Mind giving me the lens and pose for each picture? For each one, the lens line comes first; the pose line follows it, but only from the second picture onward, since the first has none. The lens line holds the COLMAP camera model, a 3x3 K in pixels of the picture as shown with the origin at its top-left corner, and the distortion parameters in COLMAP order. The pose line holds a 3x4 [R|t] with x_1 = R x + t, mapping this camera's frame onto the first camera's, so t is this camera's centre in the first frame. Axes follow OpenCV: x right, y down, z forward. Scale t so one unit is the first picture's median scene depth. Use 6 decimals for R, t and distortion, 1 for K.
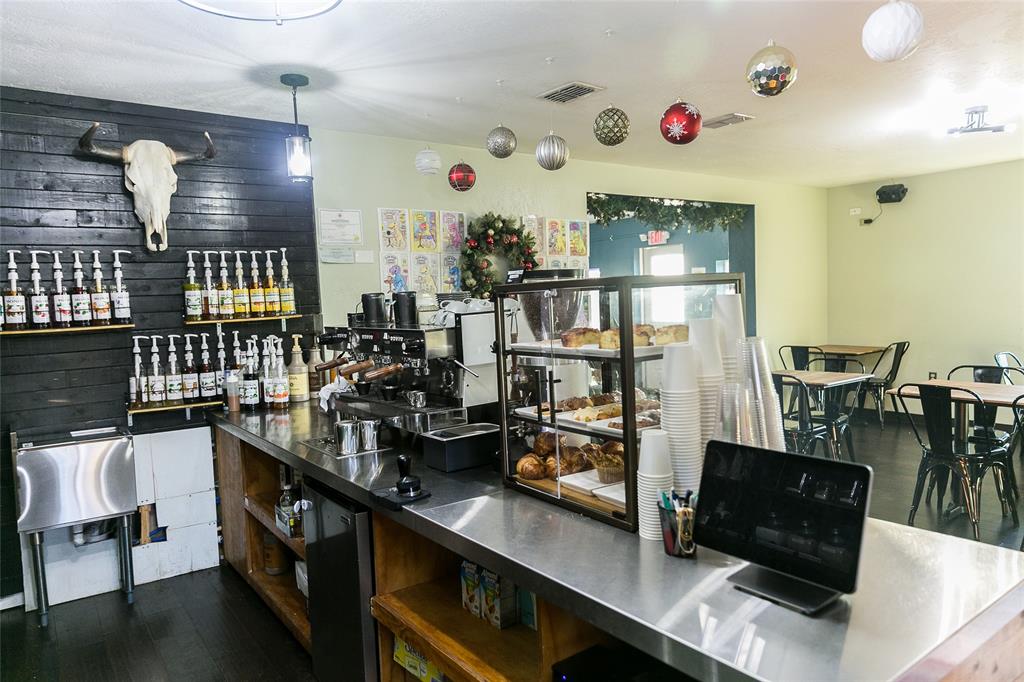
lens RADIAL K [[673.8, 0, 512.2], [0, 673.8, 338.3], [0, 0, 1]] dist [0.004277, 0.000257]
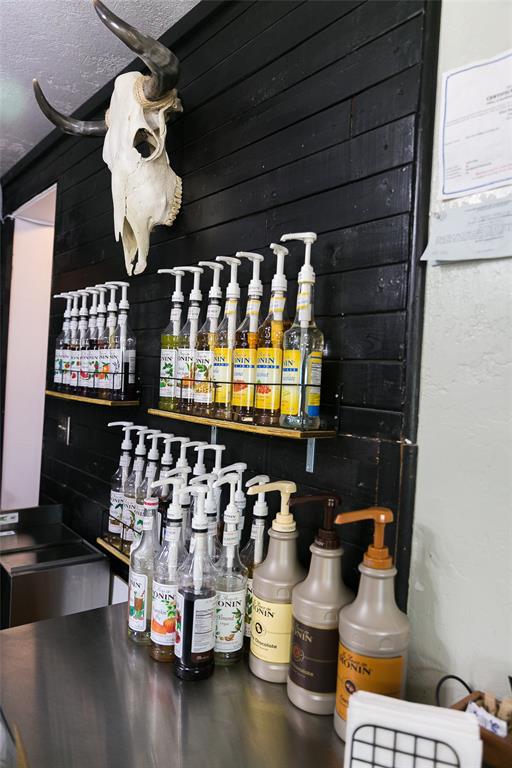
lens RADIAL K [[549.2, 0, 250.3], [0, 549.2, 385.6], [0, 0, 1]] dist [-0.009042, -0.006209]
pose [[0.030590, 0.058436, -0.997822, -0.057296], [-0.131092, 0.989901, 0.053954, -0.068956], [0.990898, 0.129156, 0.037942, 0.985852]]
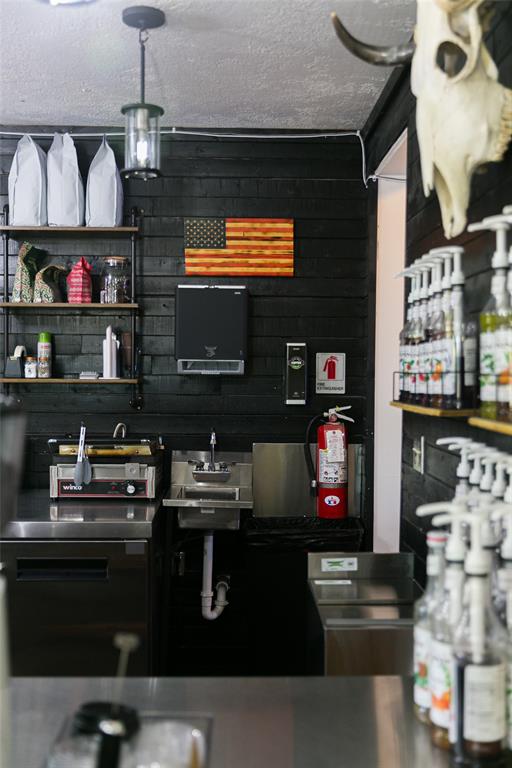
lens RADIAL K [[843.5, 0, 256.7], [0, 843.5, 382.6], [0, 0, 1]] dist [-0.013040, 0.000000]
pose [[-0.578458, 0.045864, -0.814422, -0.030616], [-0.044489, 0.995158, 0.087641, -0.073310], [0.814498, 0.086930, -0.573617, 1.089436]]
